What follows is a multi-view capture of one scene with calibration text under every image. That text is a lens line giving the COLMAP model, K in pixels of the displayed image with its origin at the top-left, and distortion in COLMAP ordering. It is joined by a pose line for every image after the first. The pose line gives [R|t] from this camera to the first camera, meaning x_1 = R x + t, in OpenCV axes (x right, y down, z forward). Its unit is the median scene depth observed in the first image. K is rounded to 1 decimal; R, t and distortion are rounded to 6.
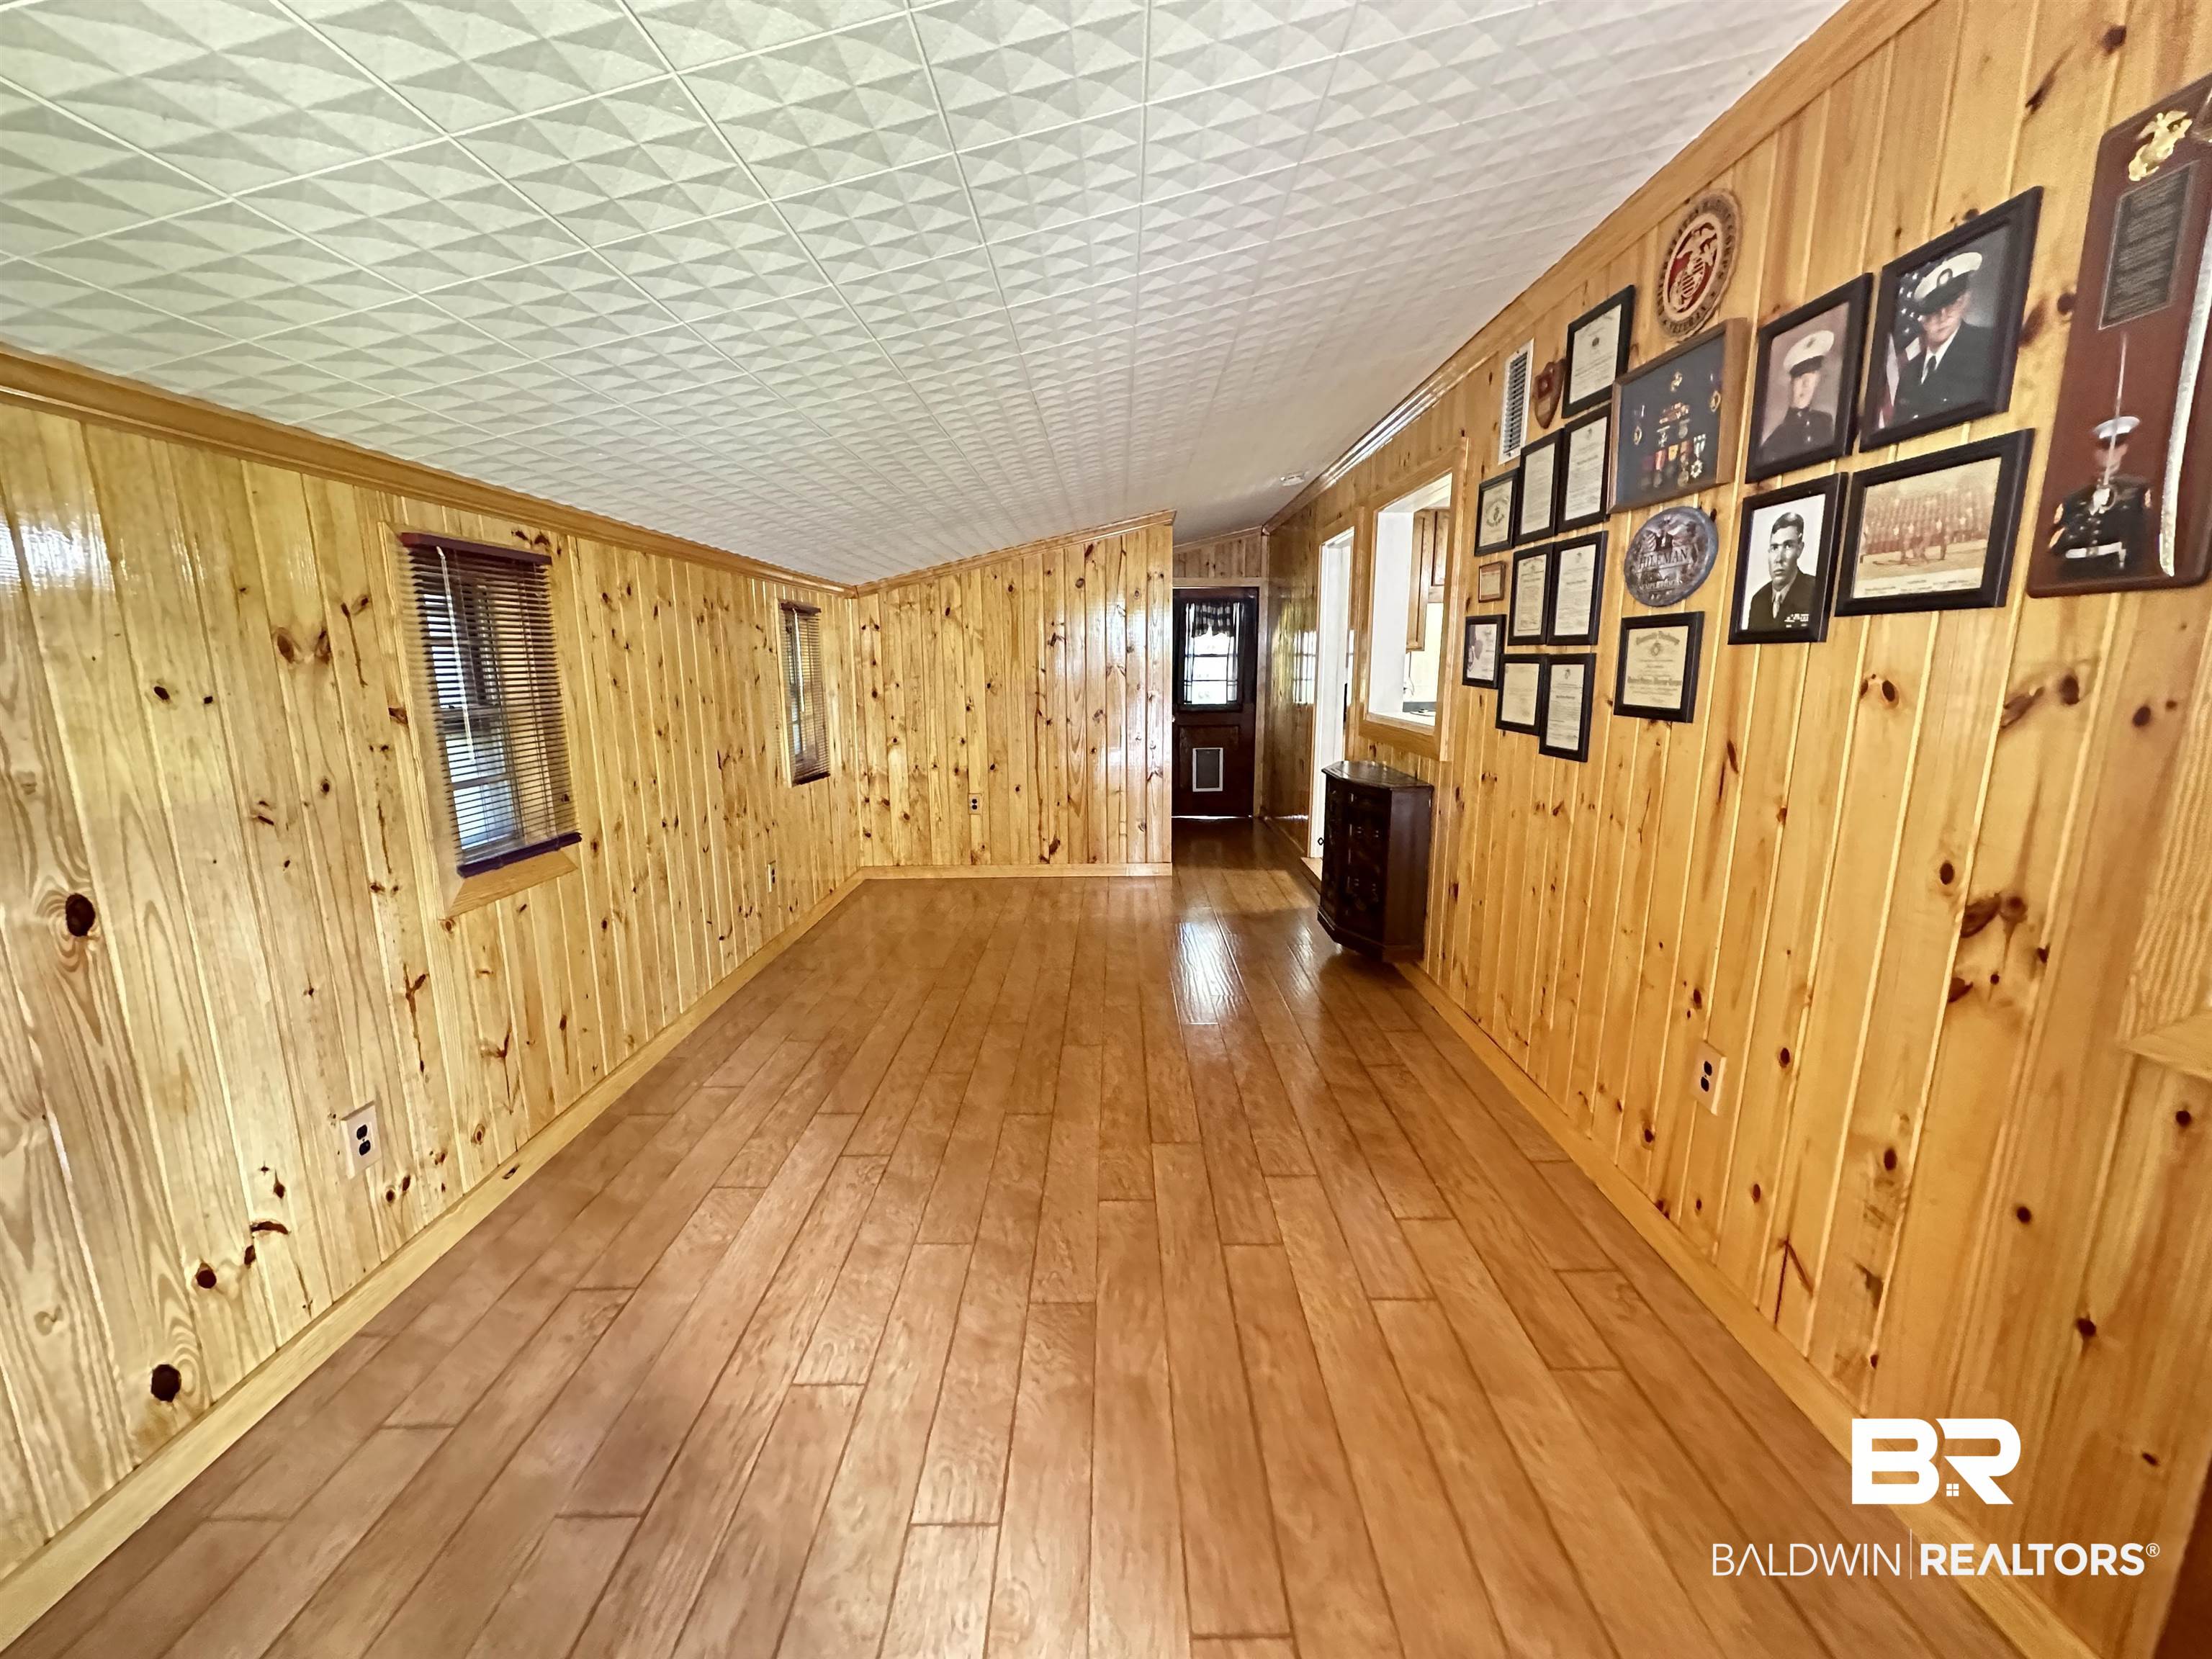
lens RADIAL K [[876.8, 0, 1104.1], [0, 876.8, 829.6], [0, 0, 1]] dist [-0.006204, 0.001243]
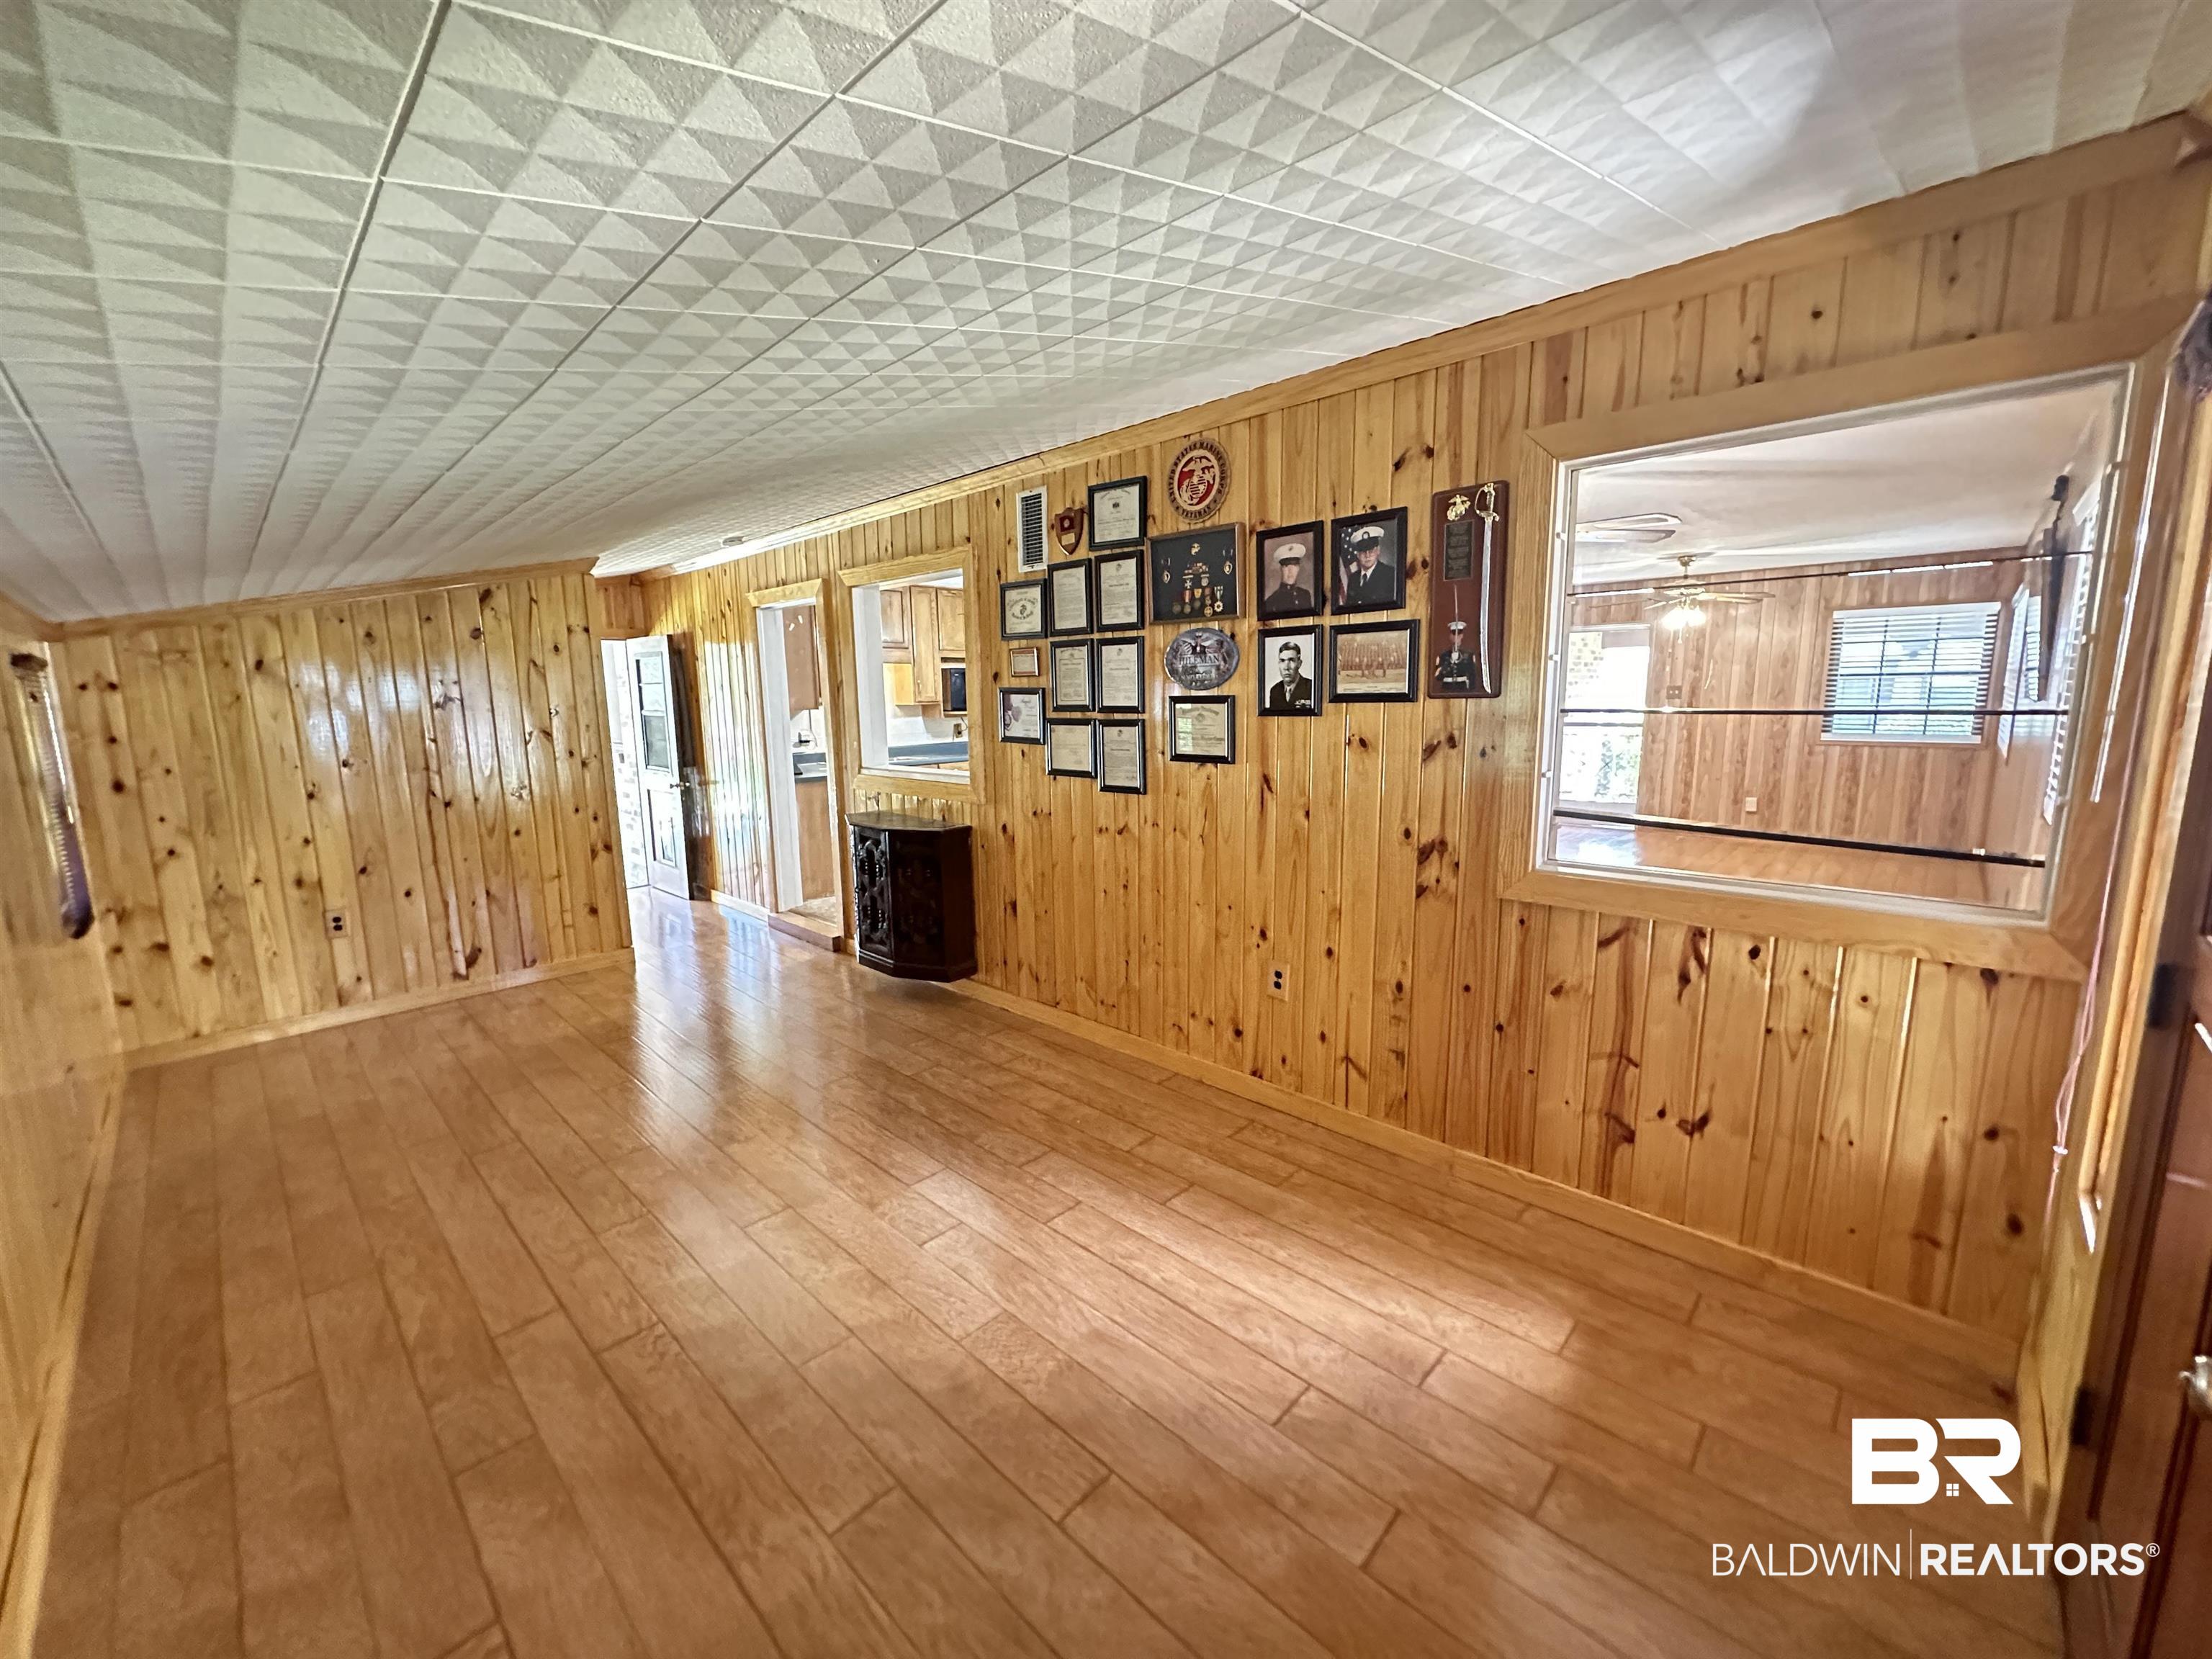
lens RADIAL K [[876.8, 0, 1101.9], [0, 876.8, 830.0], [0, 0, 1]] dist [-0.006204, 0.001243]
pose [[0.687938, -0.115582, 0.716506, -0.682631], [0.149676, 0.988609, 0.015768, -0.068094], [-0.710167, 0.096396, 0.697402, 0.076247]]
